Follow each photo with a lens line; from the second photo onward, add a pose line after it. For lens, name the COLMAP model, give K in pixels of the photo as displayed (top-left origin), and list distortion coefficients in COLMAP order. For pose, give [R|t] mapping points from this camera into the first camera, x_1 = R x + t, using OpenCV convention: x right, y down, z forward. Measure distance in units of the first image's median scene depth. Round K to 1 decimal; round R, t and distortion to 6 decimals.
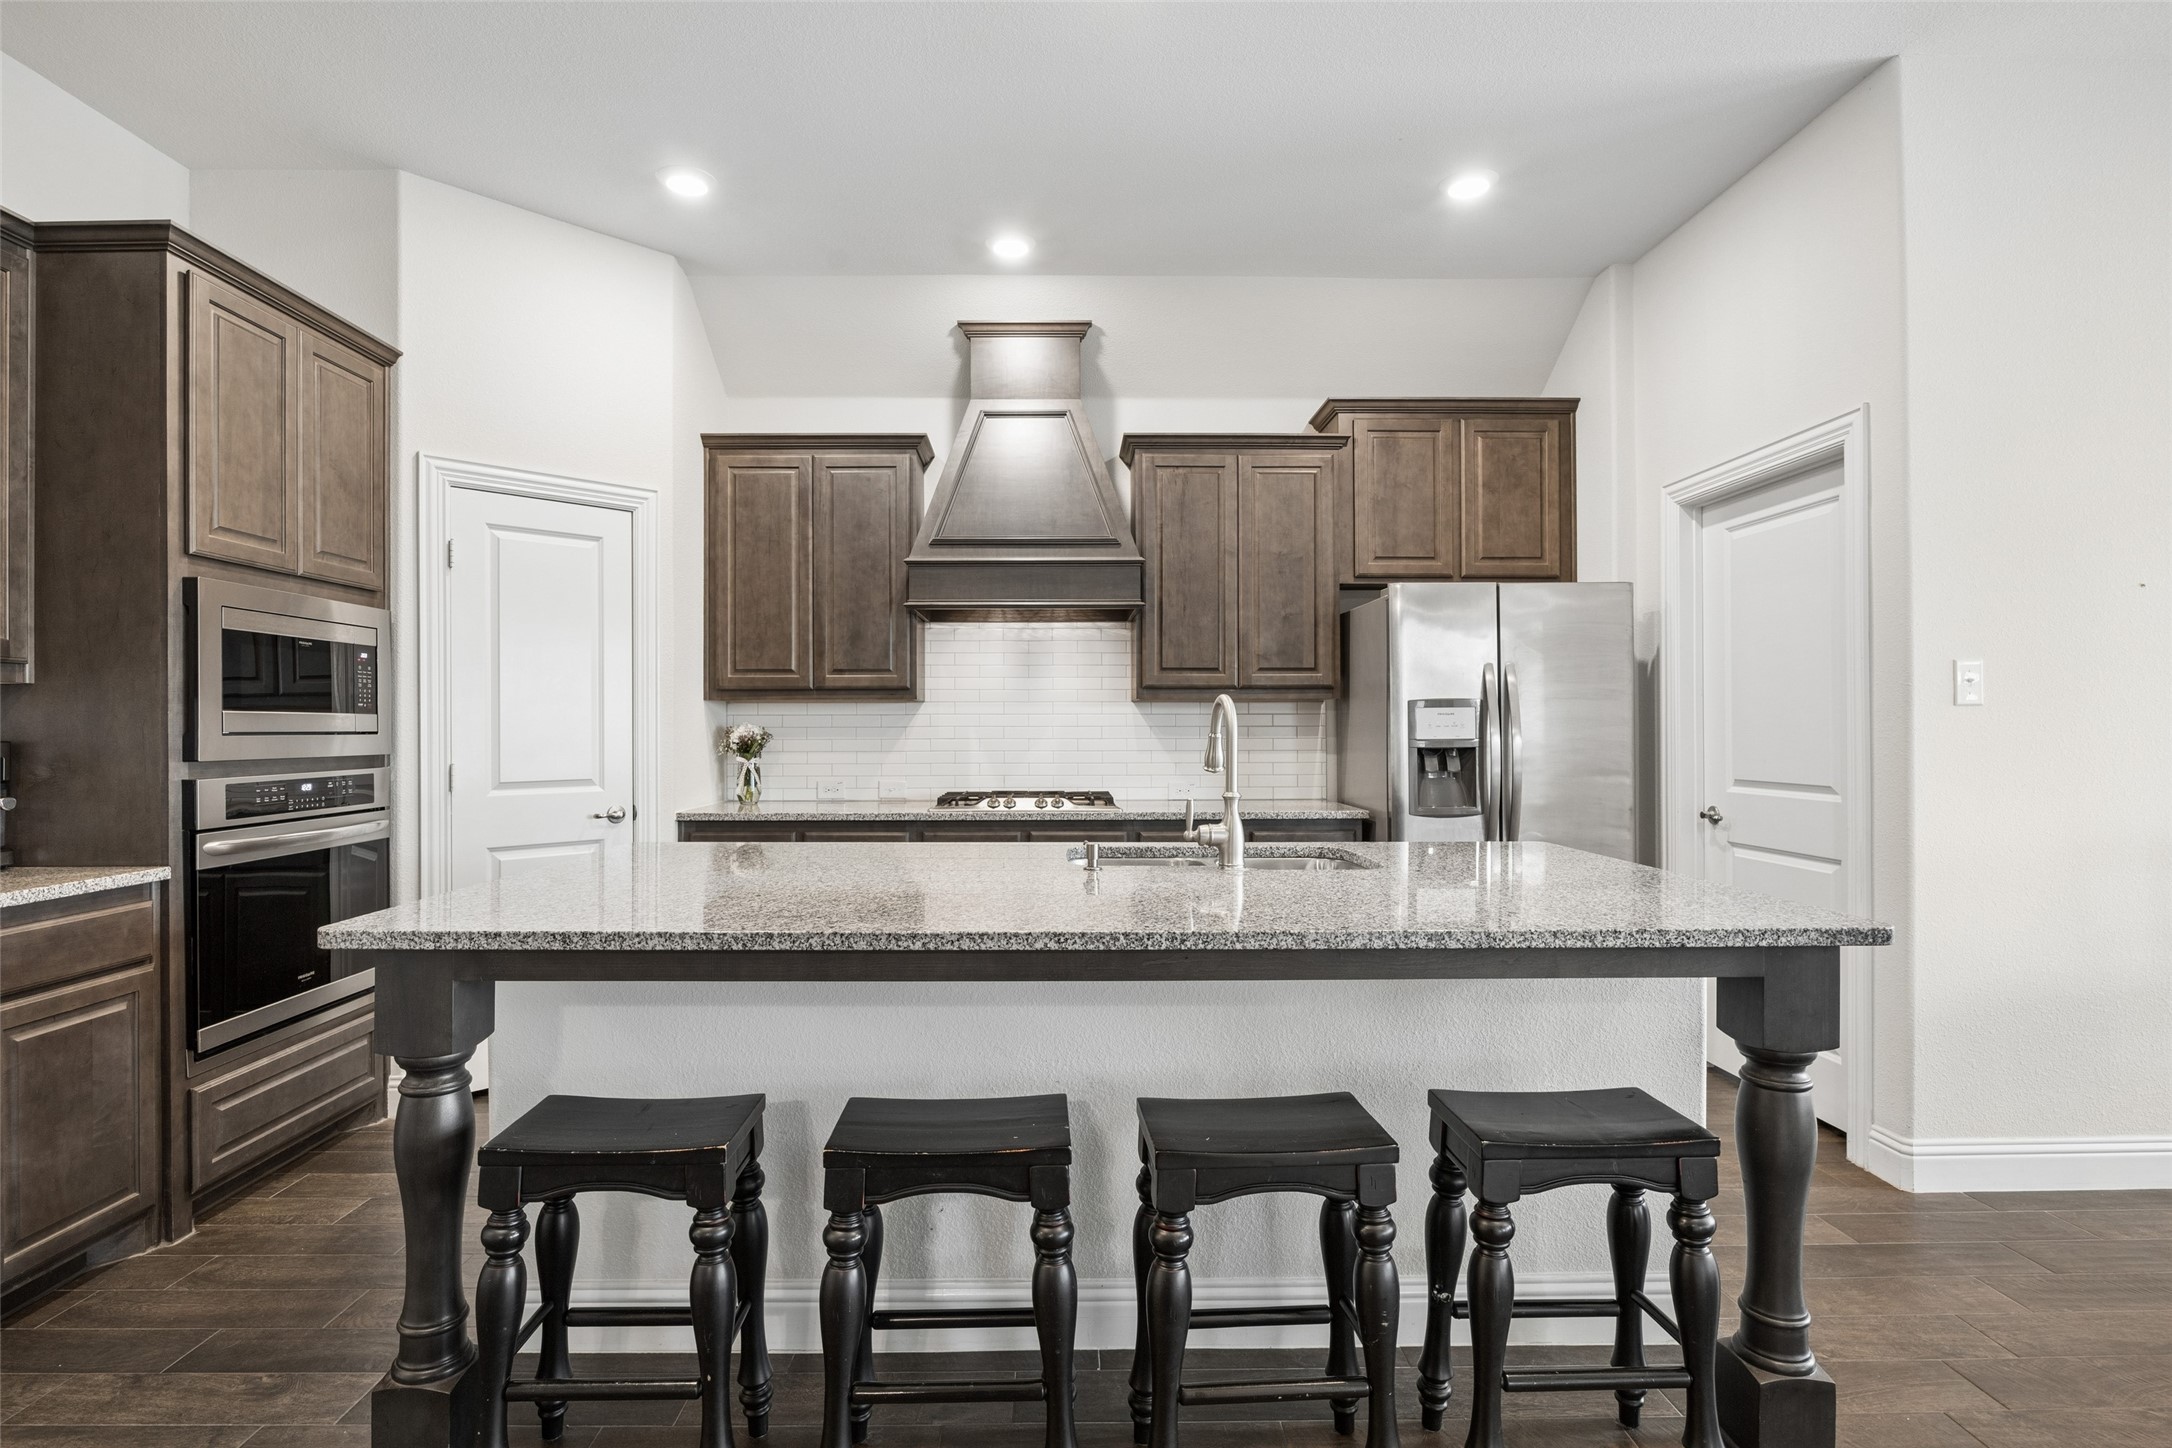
lens RADIAL K [[1059.0, 0, 1075.8], [0, 1059.0, 721.2], [0, 0, 1]] dist [-0.010689, 0.000024]
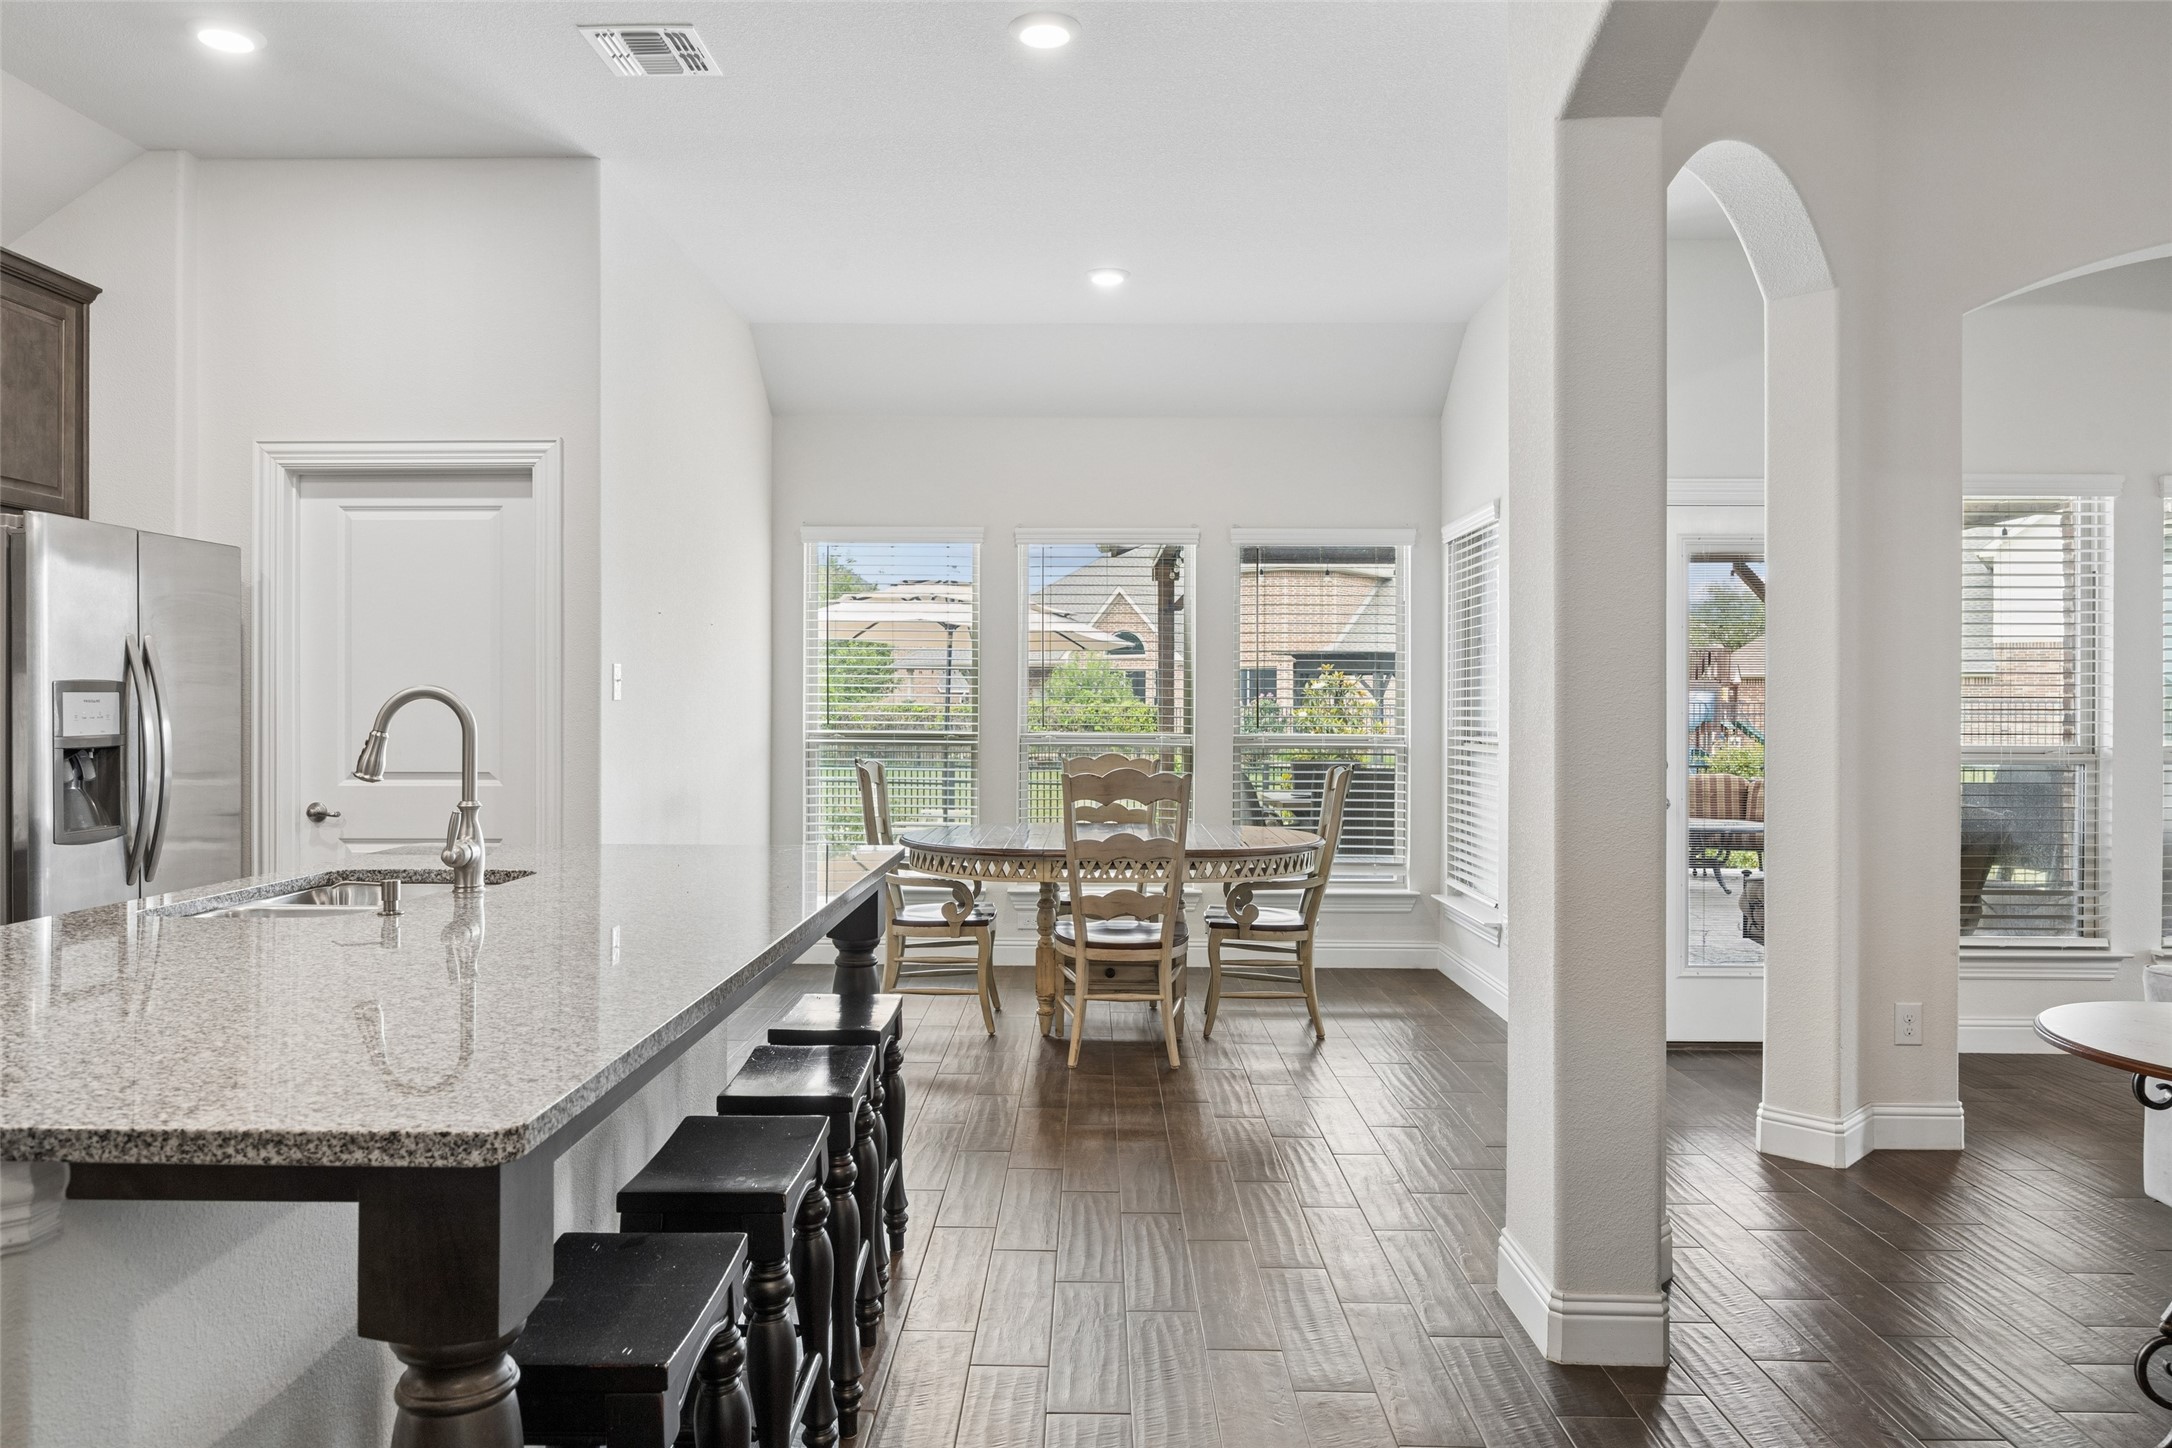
lens RADIAL K [[1453.0, 0, 1084.4], [0, 1453.0, 717.8], [0, 0, 1]] dist [0.000665, -0.000301]
pose [[0.037351, -0.005692, 0.999286, -0.619711], [-0.008734, 0.999944, 0.006022, -0.007163], [-0.999264, -0.008953, 0.037299, 0.271073]]
